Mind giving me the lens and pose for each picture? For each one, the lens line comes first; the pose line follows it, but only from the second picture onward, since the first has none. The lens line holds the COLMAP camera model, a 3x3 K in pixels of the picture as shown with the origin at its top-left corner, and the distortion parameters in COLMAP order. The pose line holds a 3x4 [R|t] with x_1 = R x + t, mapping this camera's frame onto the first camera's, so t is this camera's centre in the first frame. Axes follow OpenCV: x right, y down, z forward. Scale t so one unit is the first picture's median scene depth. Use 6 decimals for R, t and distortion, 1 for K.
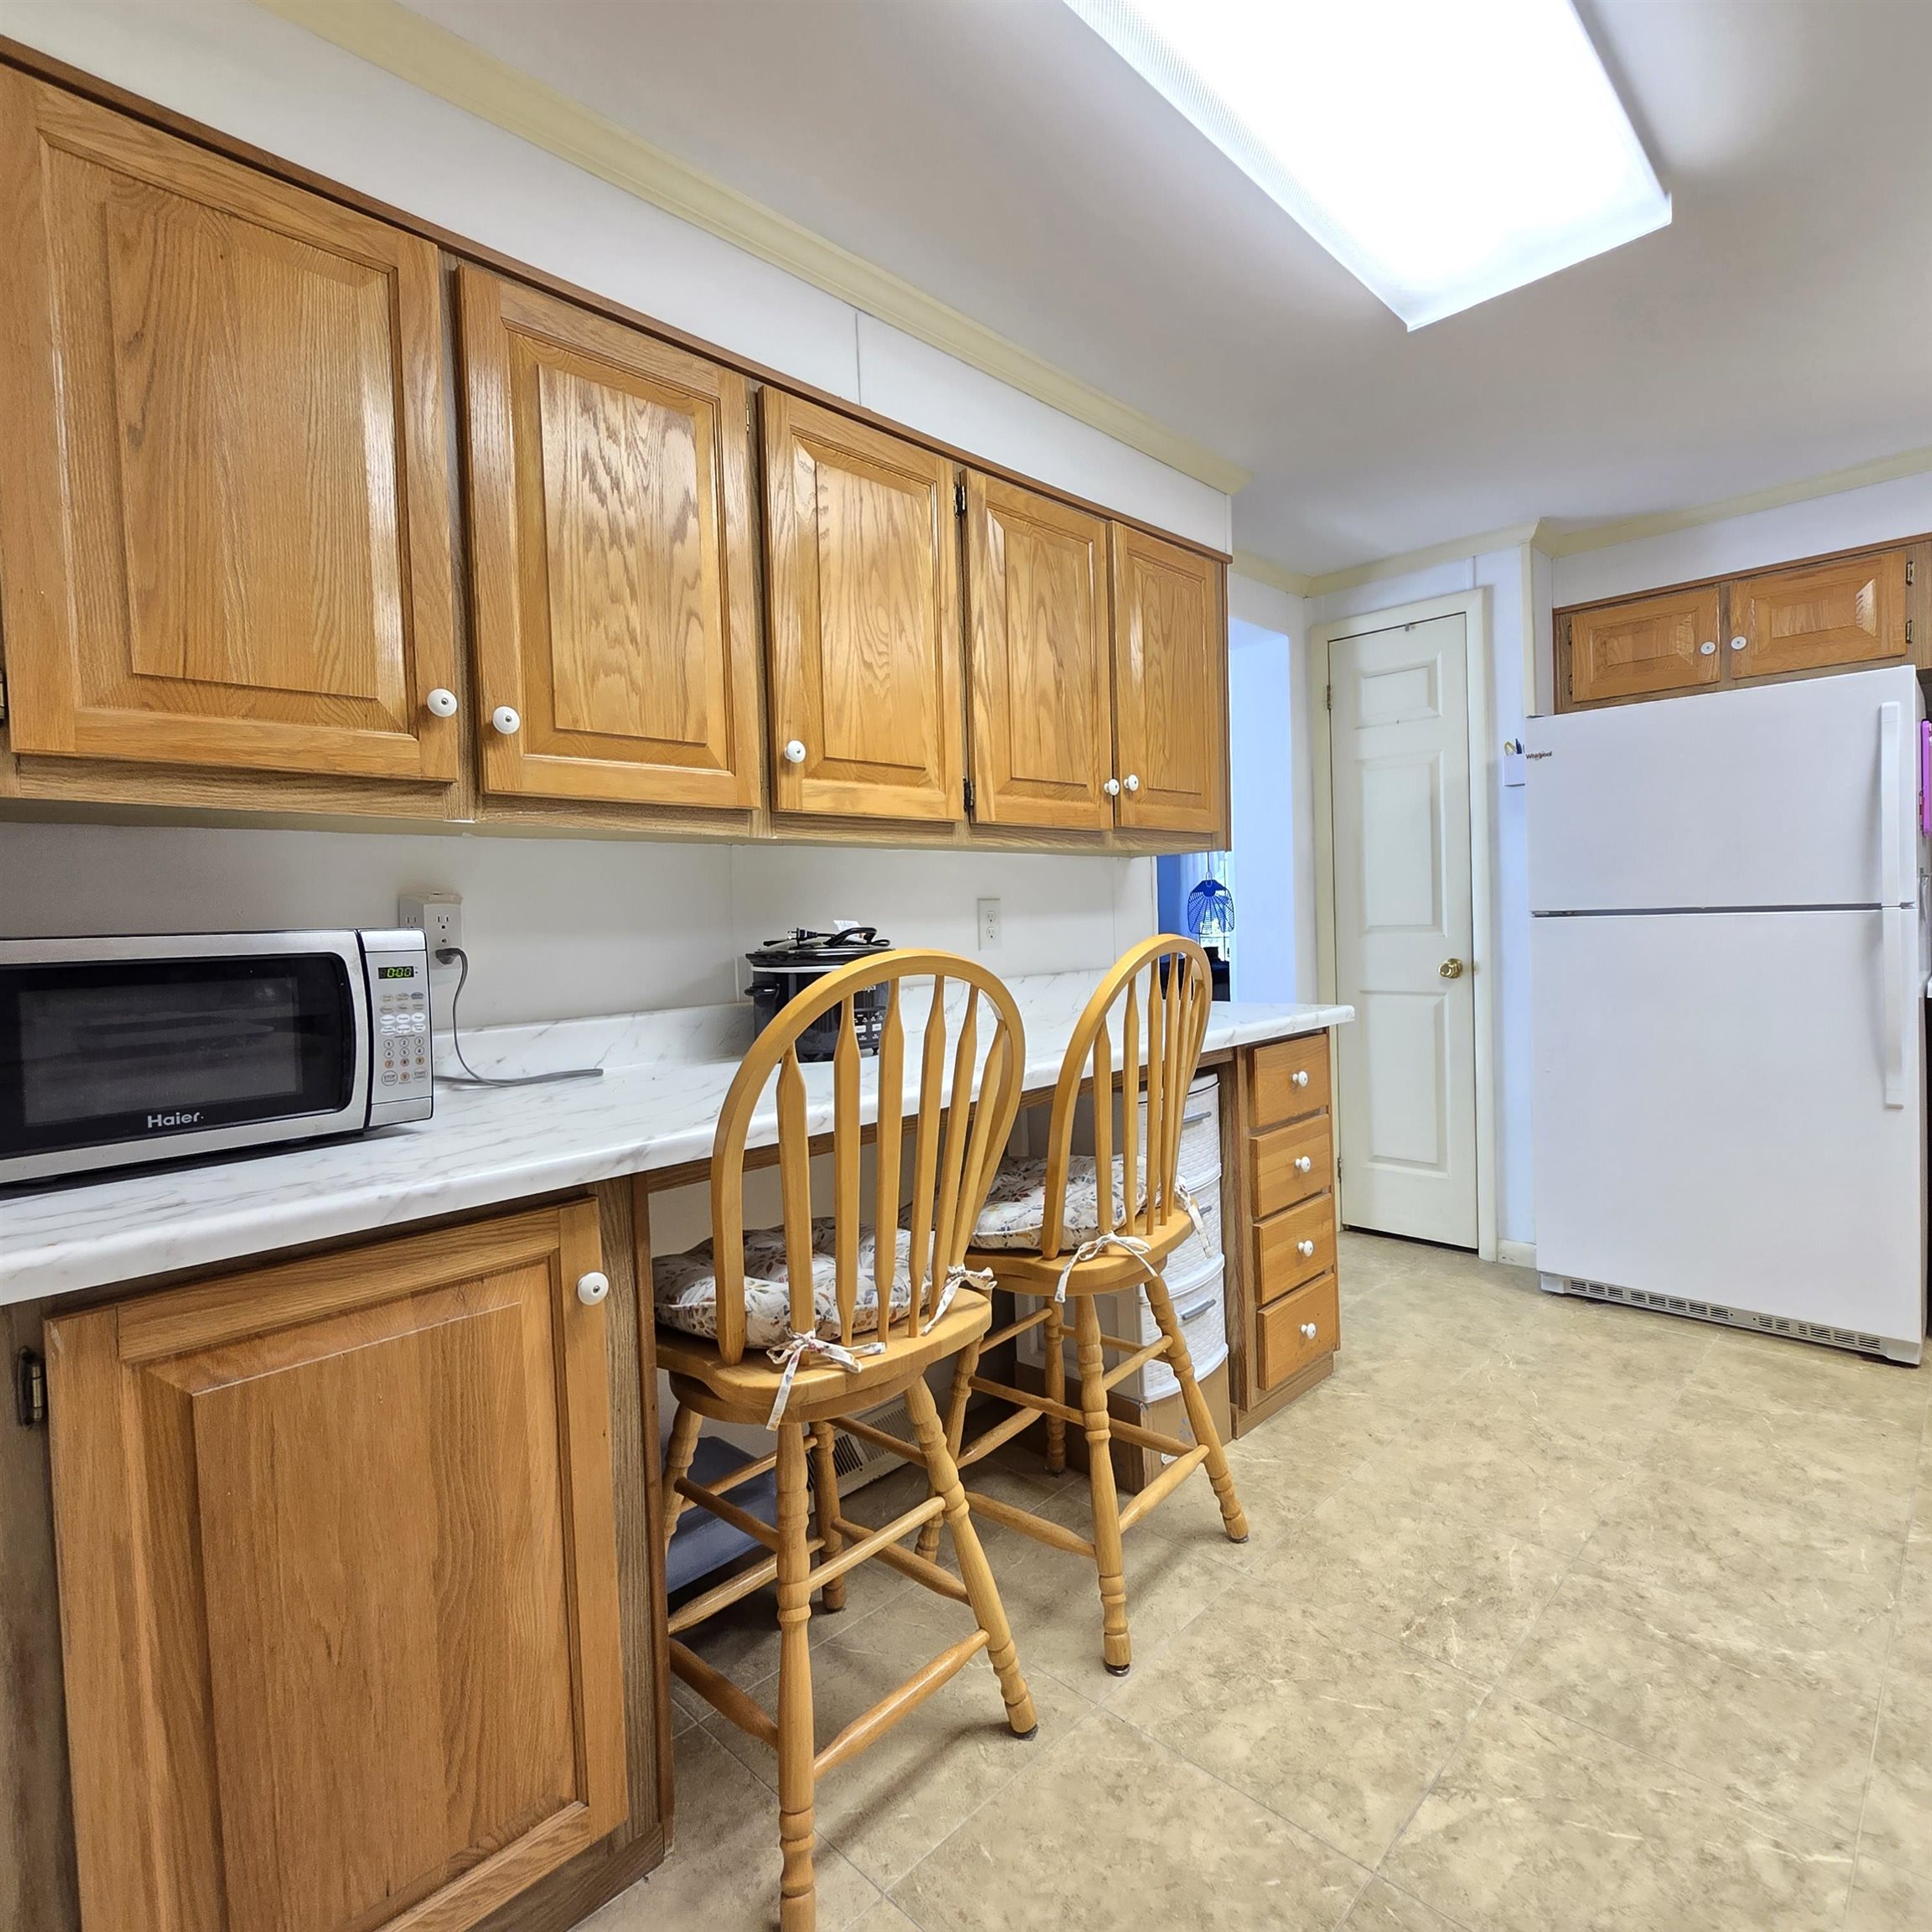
lens RADIAL K [[1044.4, 0, 946.1], [0, 1044.4, 946.0], [0, 0, 1]] dist [-0.000926, -0.001921]
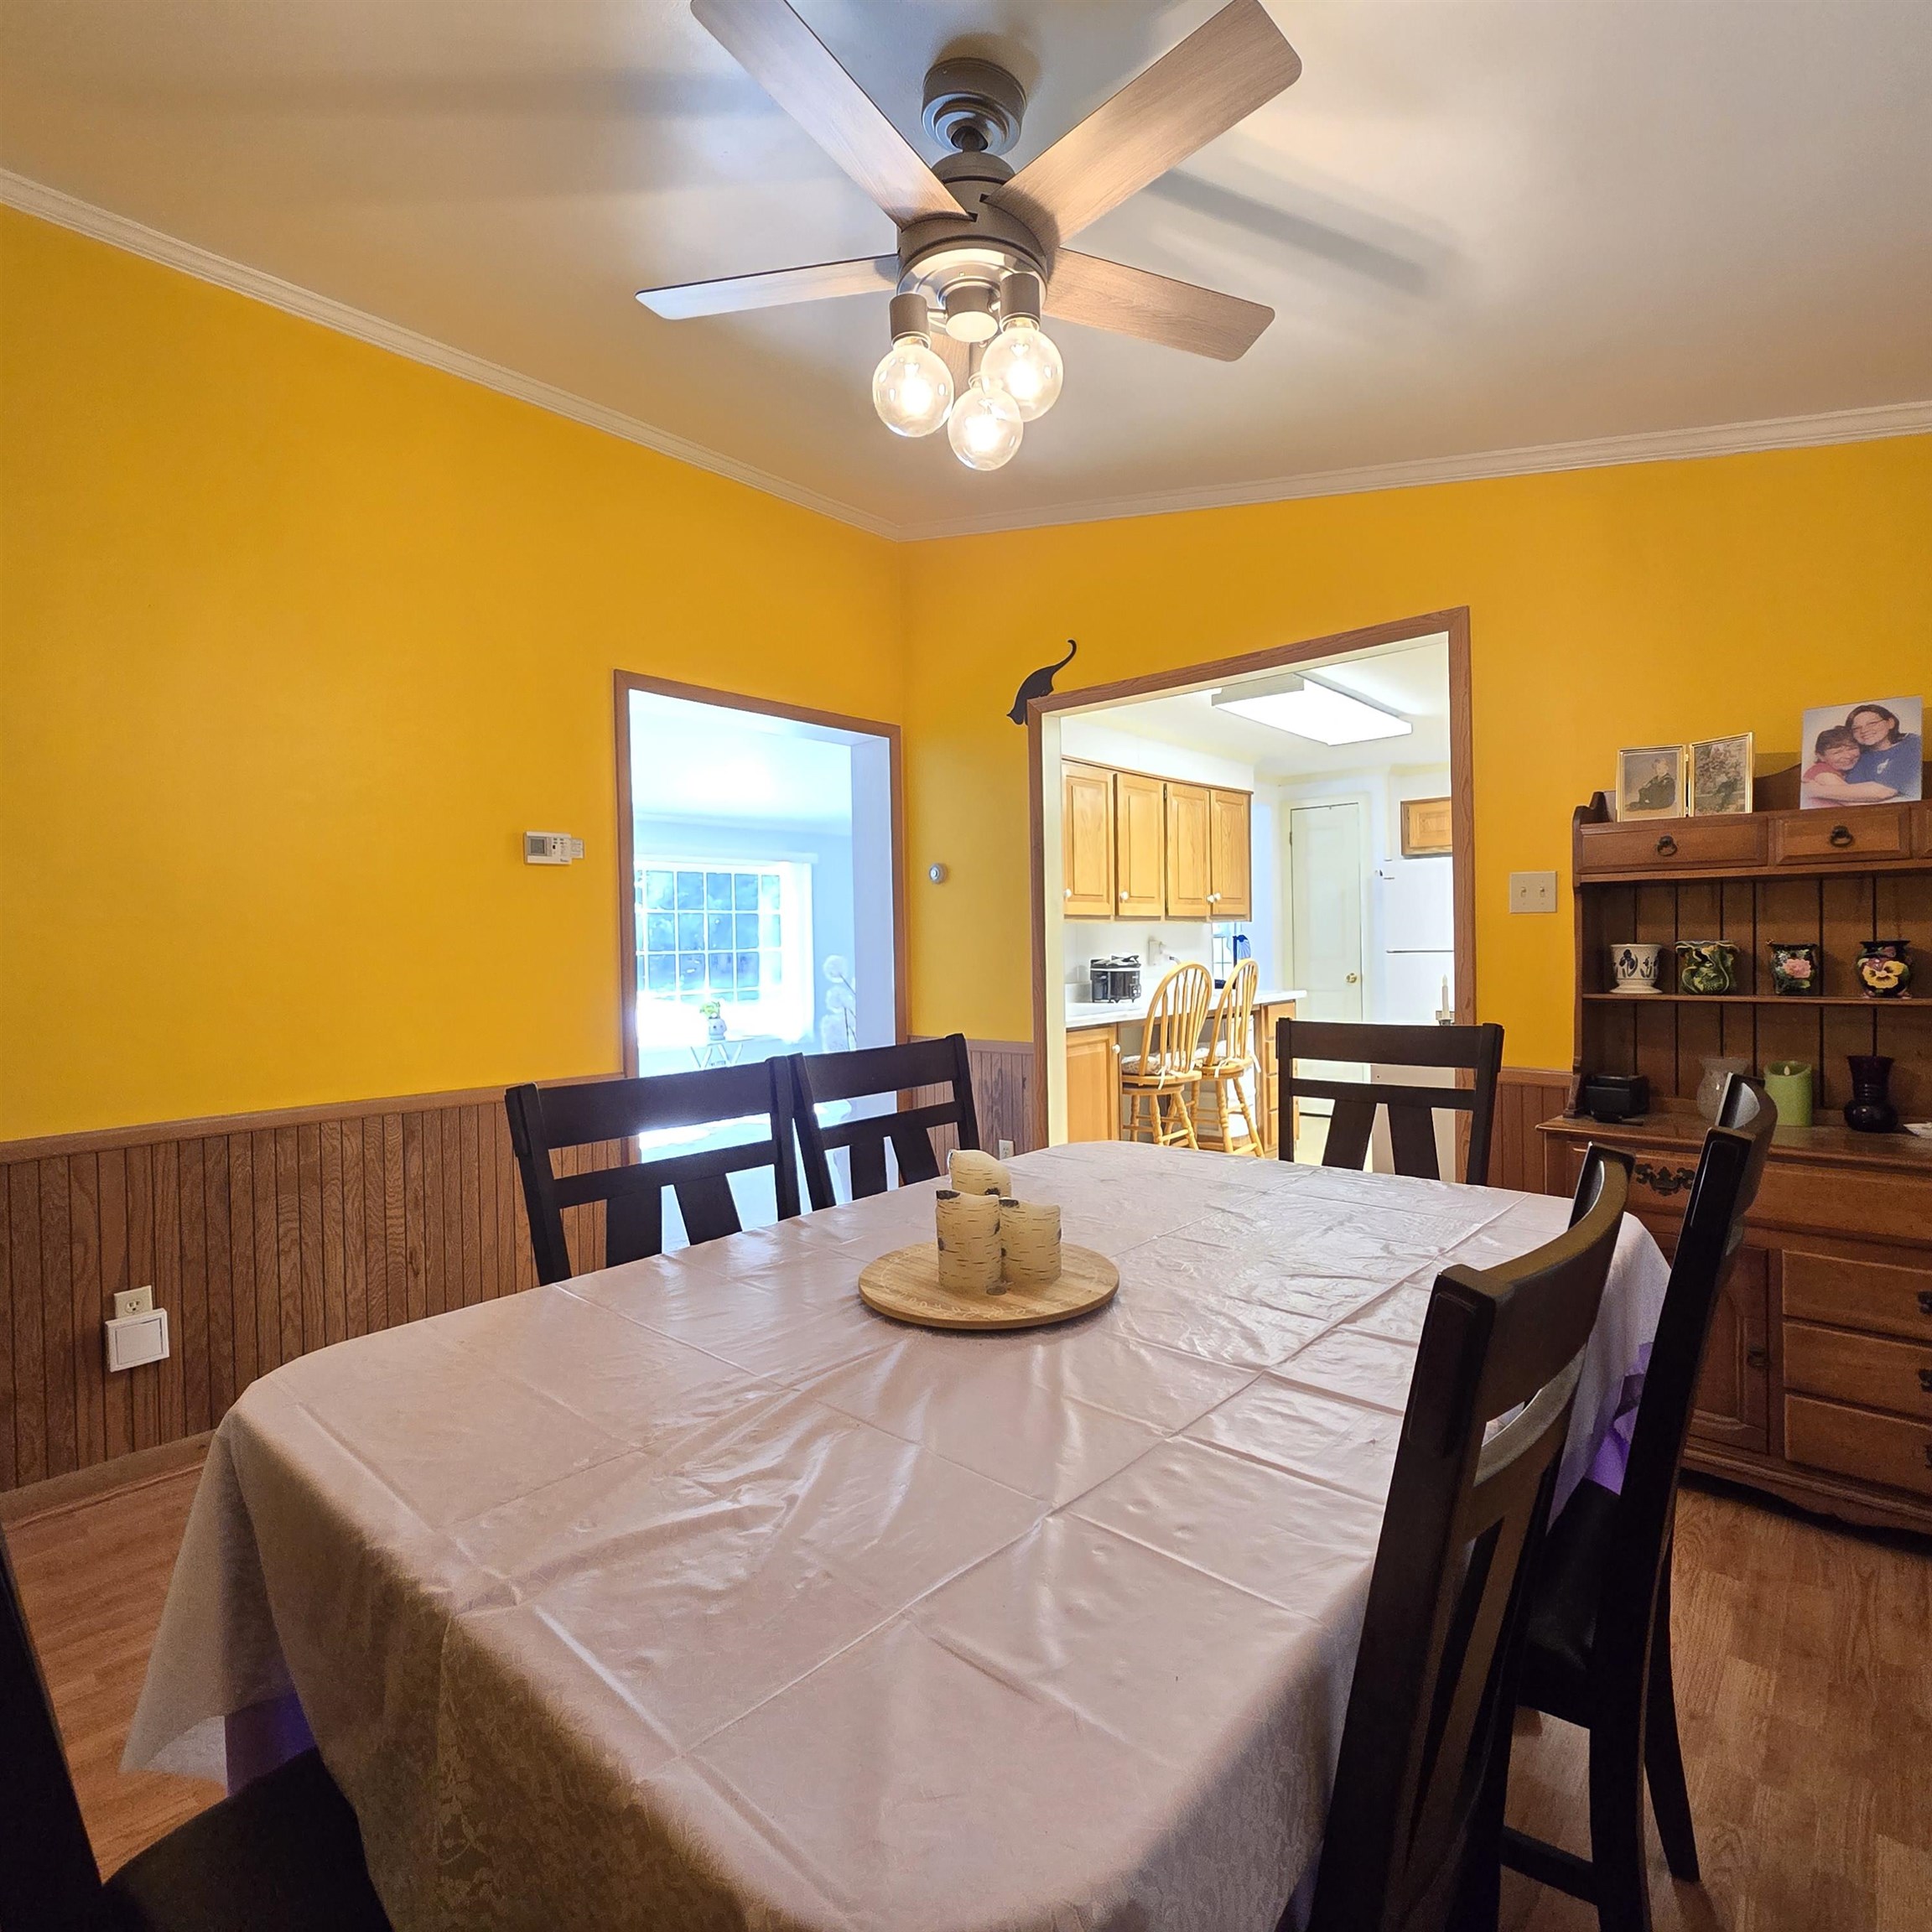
lens RADIAL K [[1044.4, 0, 946.1], [0, 1044.4, 946.0], [0, 0, 1]] dist [-0.000926, -0.001921]
pose [[0.998138, 0.014099, 0.059345, -0.629907], [-0.012630, 0.999606, -0.025068, 0.029510], [-0.059675, 0.024272, 0.997923, -1.463514]]
